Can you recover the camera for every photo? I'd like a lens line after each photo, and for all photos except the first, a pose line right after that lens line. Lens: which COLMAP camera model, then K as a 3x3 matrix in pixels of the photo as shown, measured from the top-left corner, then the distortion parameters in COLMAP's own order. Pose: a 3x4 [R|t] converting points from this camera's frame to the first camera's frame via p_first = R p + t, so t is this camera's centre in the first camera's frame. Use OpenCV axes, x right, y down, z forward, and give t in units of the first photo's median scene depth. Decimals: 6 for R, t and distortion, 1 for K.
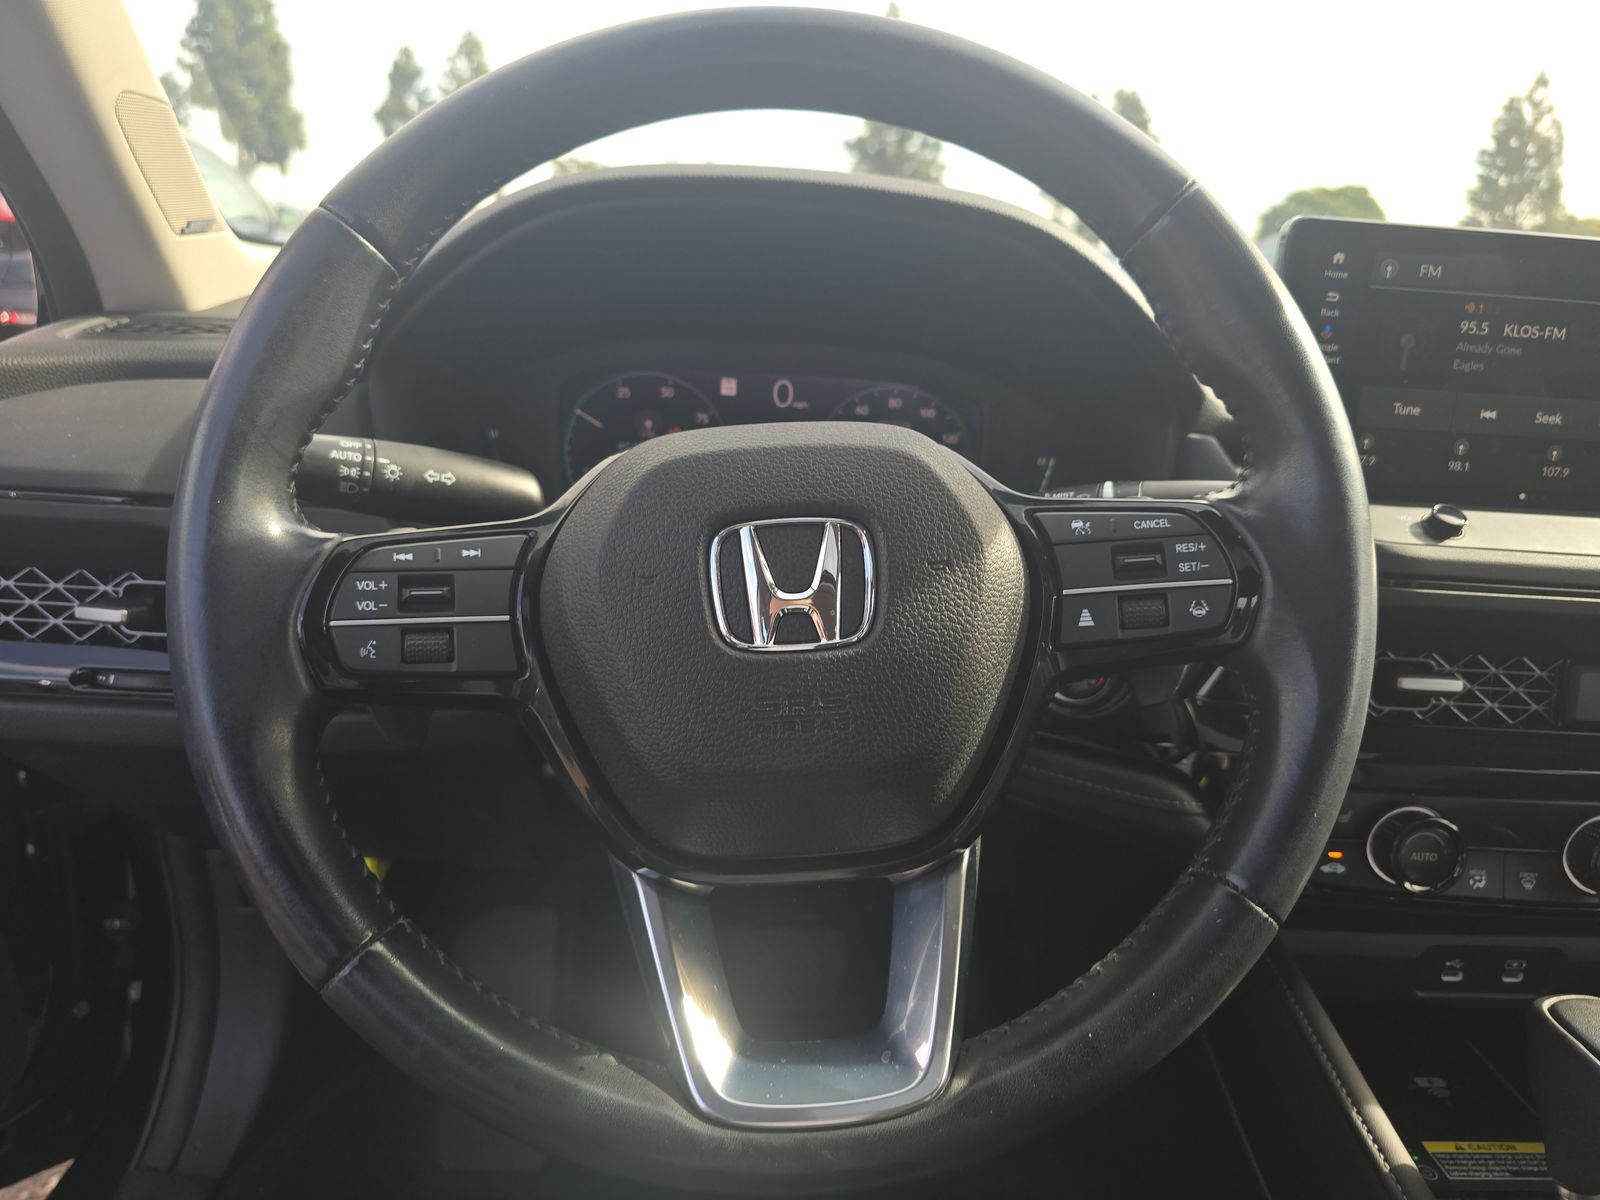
lens RADIAL K [[1103.1, 0, 796.9], [0, 1103.1, 564.4], [0, 0, 1]] dist [0.047692, -0.047043]
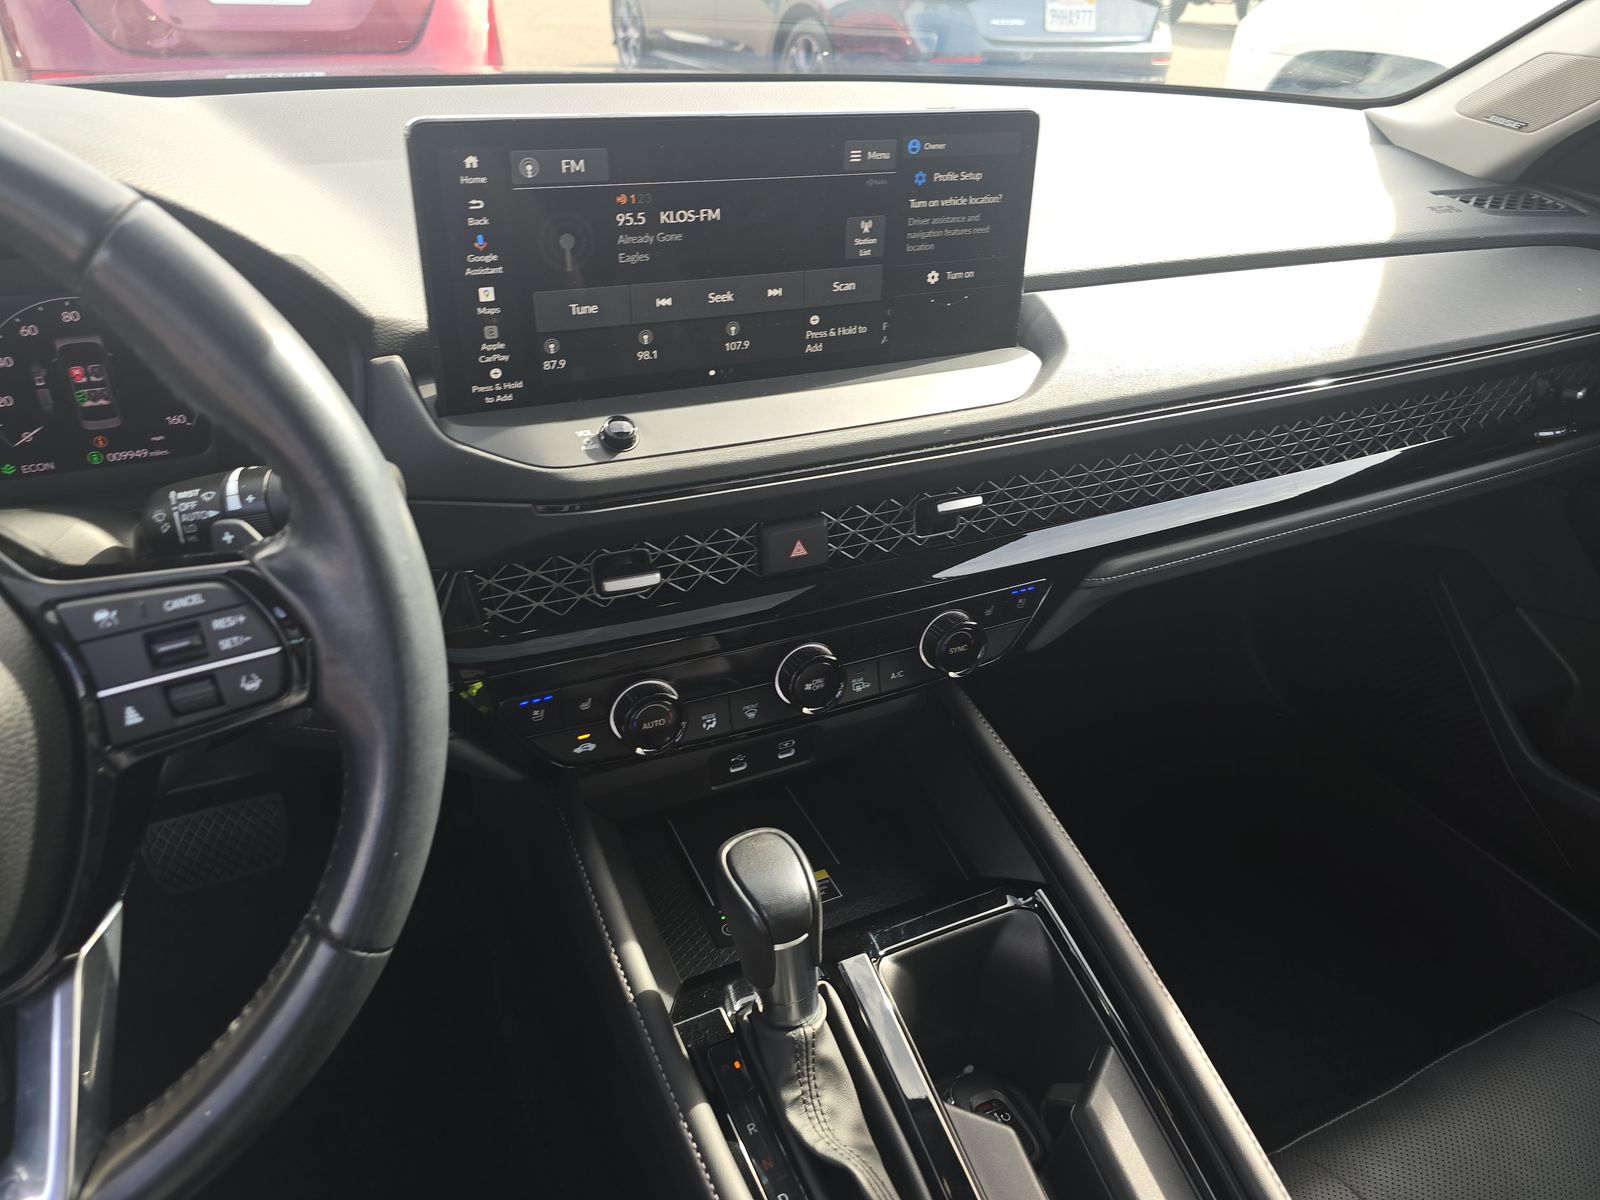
lens RADIAL K [[1103.1, 0, 796.9], [0, 1103.1, 564.4], [0, 0, 1]] dist [0.047692, -0.047043]
pose [[0.924150, -0.220823, 0.311742, 0.370562], [0.117983, 0.941102, 0.316872, -0.218651], [-0.363354, -0.256057, 0.895773, -0.010671]]
